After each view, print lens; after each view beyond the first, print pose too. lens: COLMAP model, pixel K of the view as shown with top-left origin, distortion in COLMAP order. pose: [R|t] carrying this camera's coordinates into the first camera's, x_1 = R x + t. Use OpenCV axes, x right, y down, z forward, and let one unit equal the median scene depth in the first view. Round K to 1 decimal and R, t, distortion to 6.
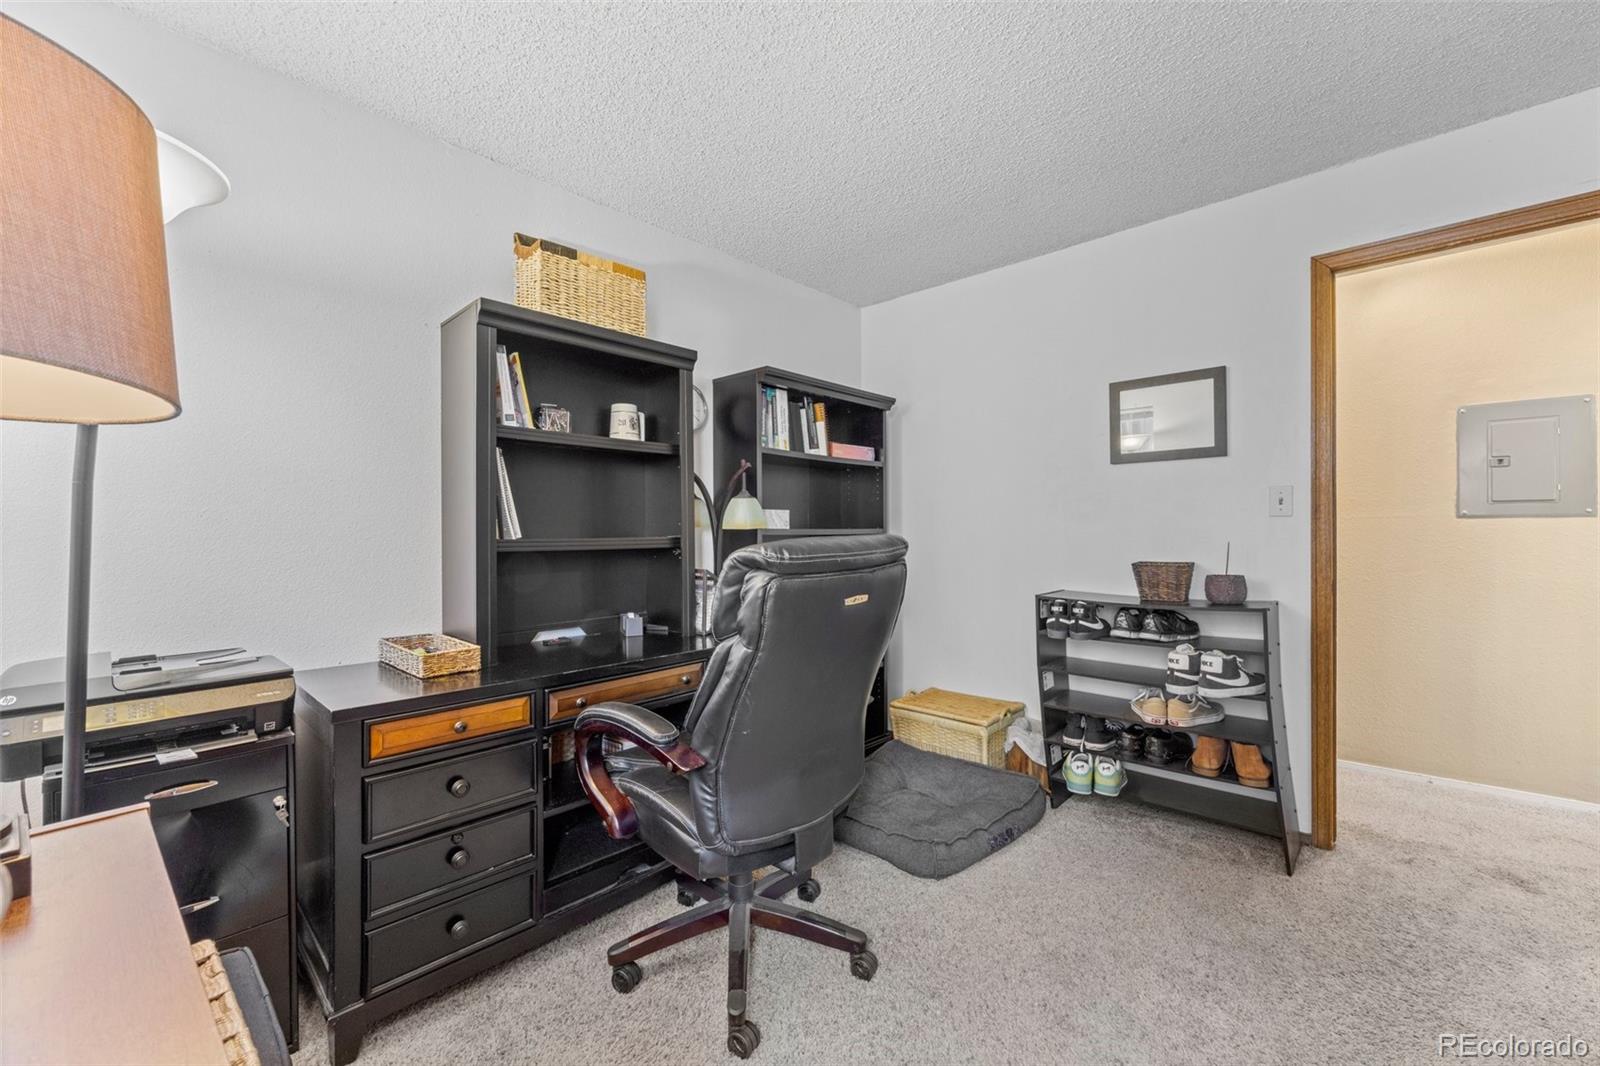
lens RADIAL K [[638.0, 0, 802.2], [0, 638.0, 528.4], [0, 0, 1]] dist [-0.002539, -0.000438]
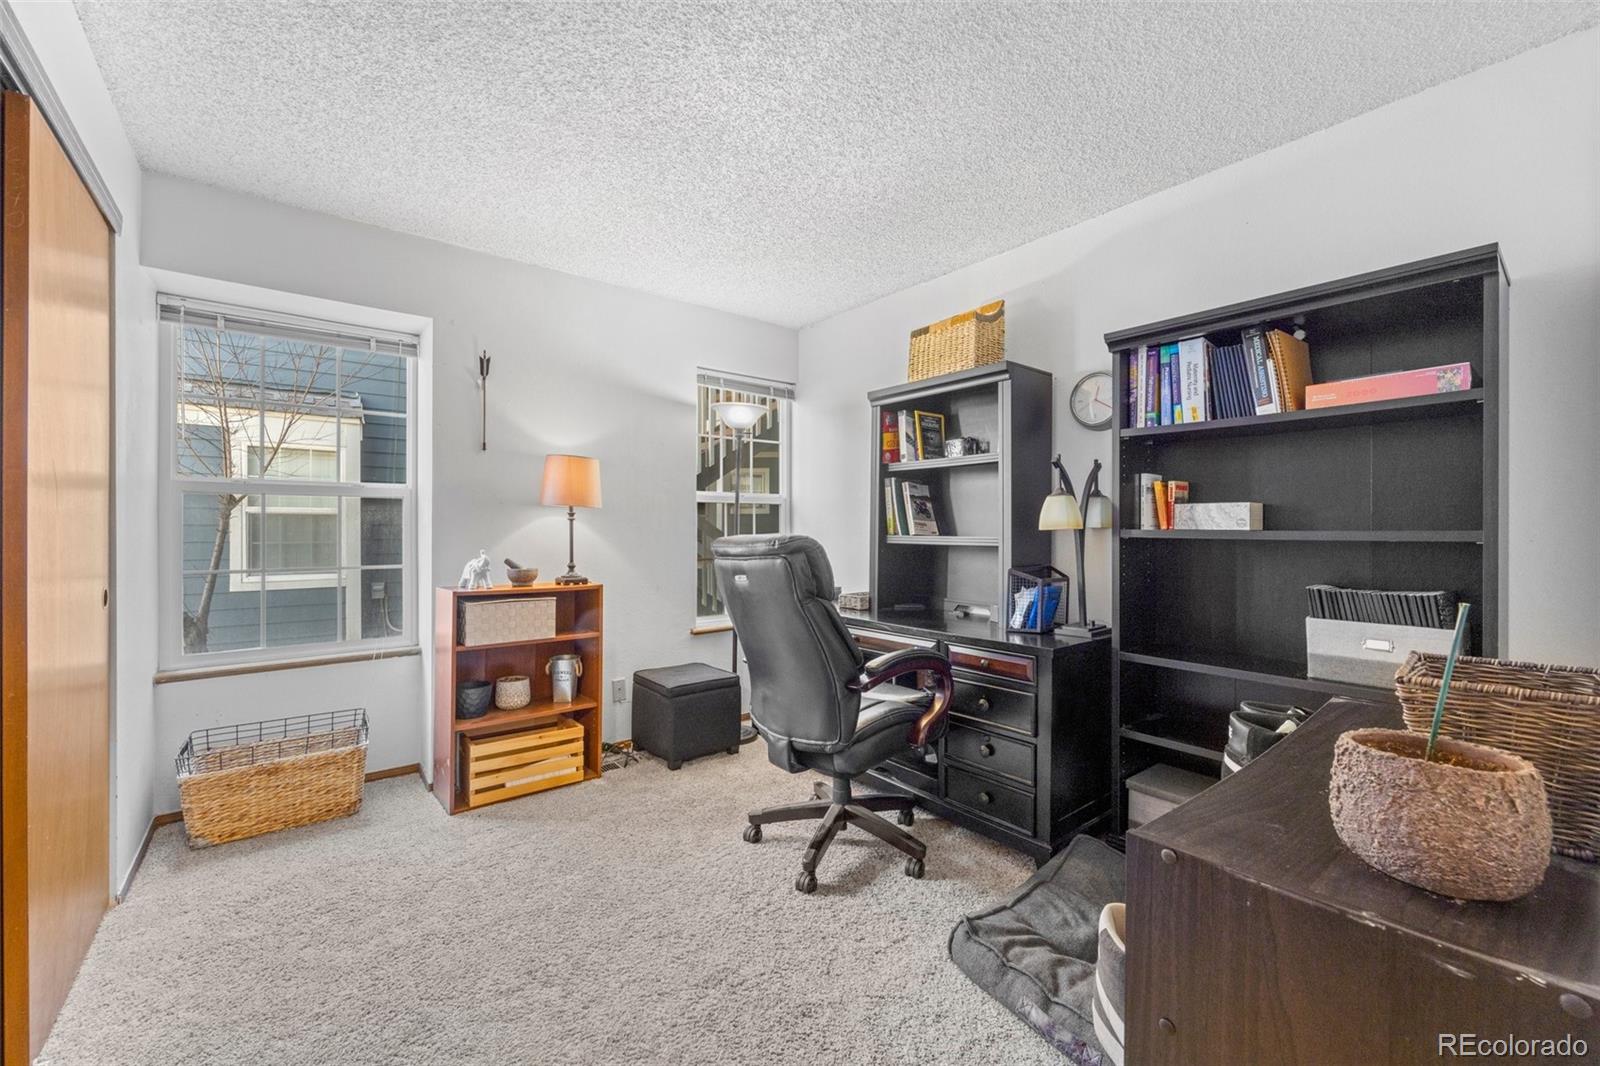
lens RADIAL K [[638.0, 0, 802.2], [0, 638.0, 528.4], [0, 0, 1]] dist [-0.002539, -0.000438]
pose [[-0.135509, 0.005586, -0.990760, 0.752293], [0.001691, 0.999984, 0.005407, -0.006371], [0.990775, -0.000943, -0.135517, 0.660135]]
